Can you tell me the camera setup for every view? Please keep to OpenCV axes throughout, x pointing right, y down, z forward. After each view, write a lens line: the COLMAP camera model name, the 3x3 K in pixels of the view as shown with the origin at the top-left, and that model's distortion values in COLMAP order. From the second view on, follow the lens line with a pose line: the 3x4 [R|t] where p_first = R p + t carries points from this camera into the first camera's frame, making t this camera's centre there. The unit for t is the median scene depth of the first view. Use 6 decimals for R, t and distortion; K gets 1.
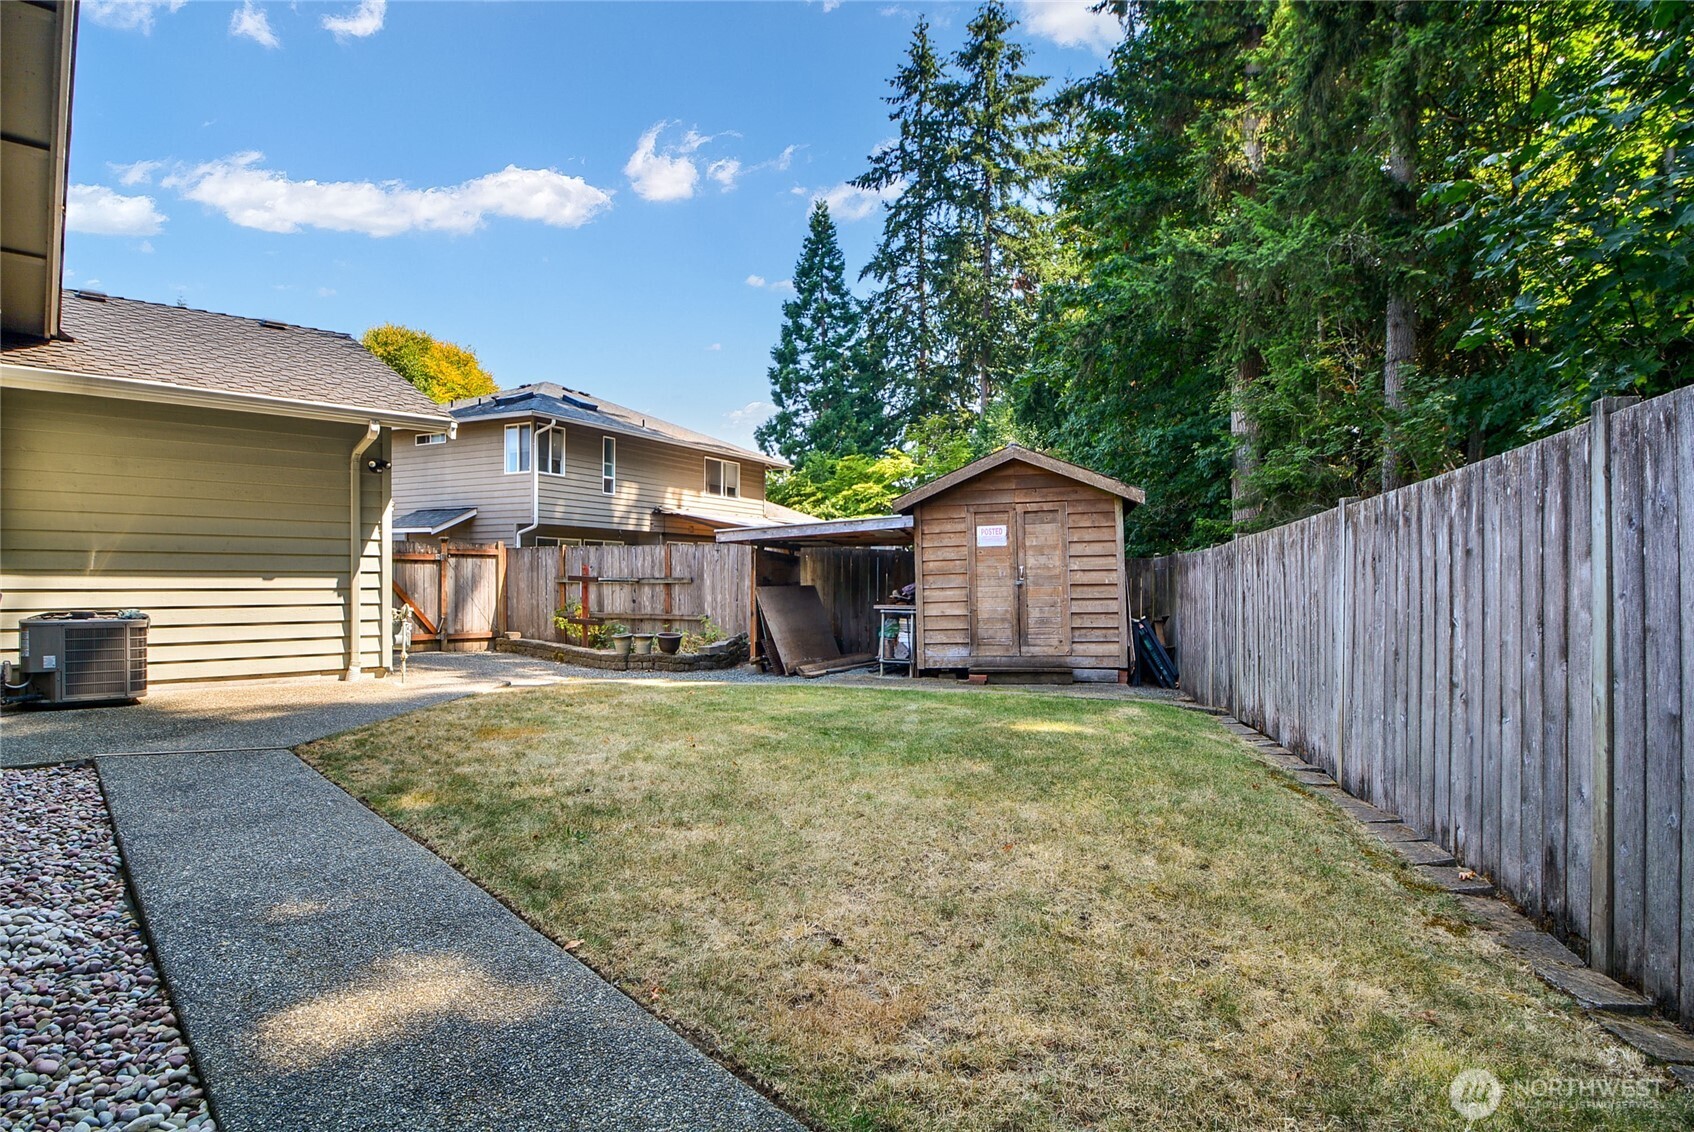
lens RADIAL K [[876.7, 0, 847.0], [0, 876.7, 566.0], [0, 0, 1]] dist [-0.002356, -0.000358]
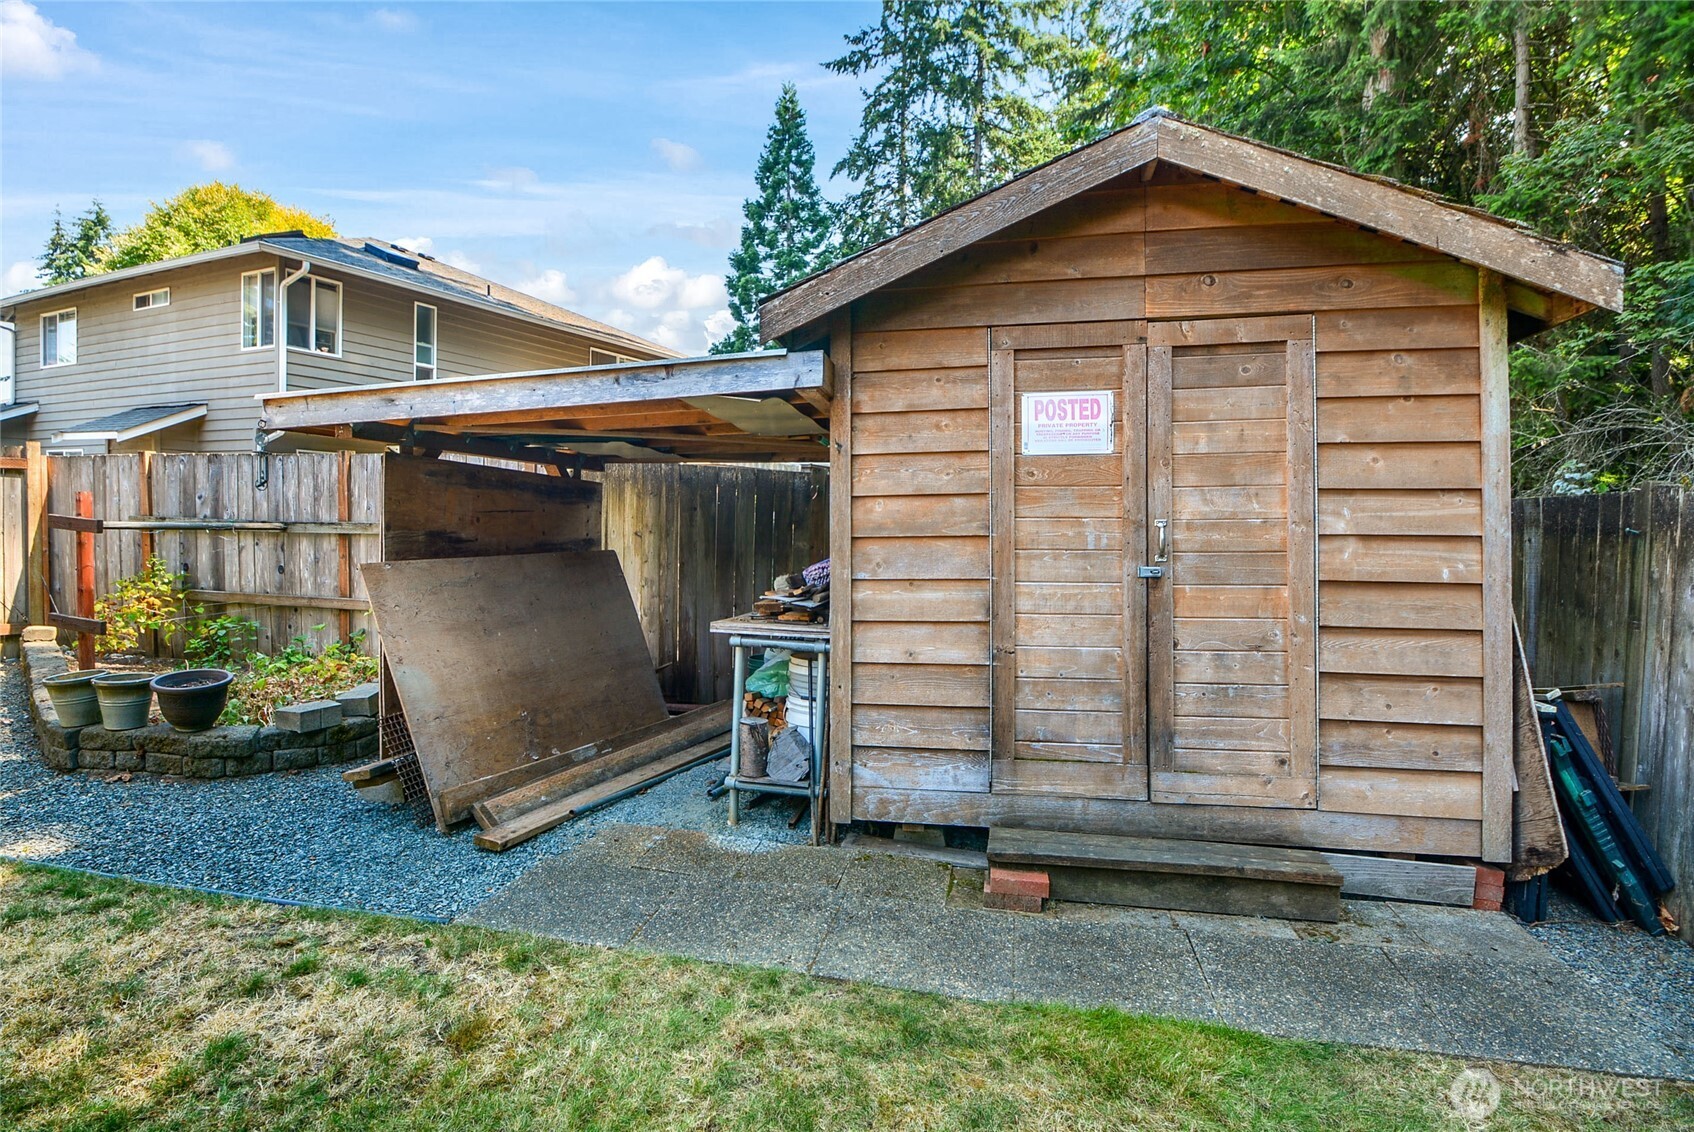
lens RADIAL K [[876.7, 0, 847.0], [0, 876.7, 566.0], [0, 0, 1]] dist [-0.002356, -0.000358]
pose [[0.999396, 0.018231, 0.029568, 0.011320], [-0.020266, 0.997338, 0.070040, -0.000421], [-0.028213, -0.070597, 0.997106, 0.101396]]
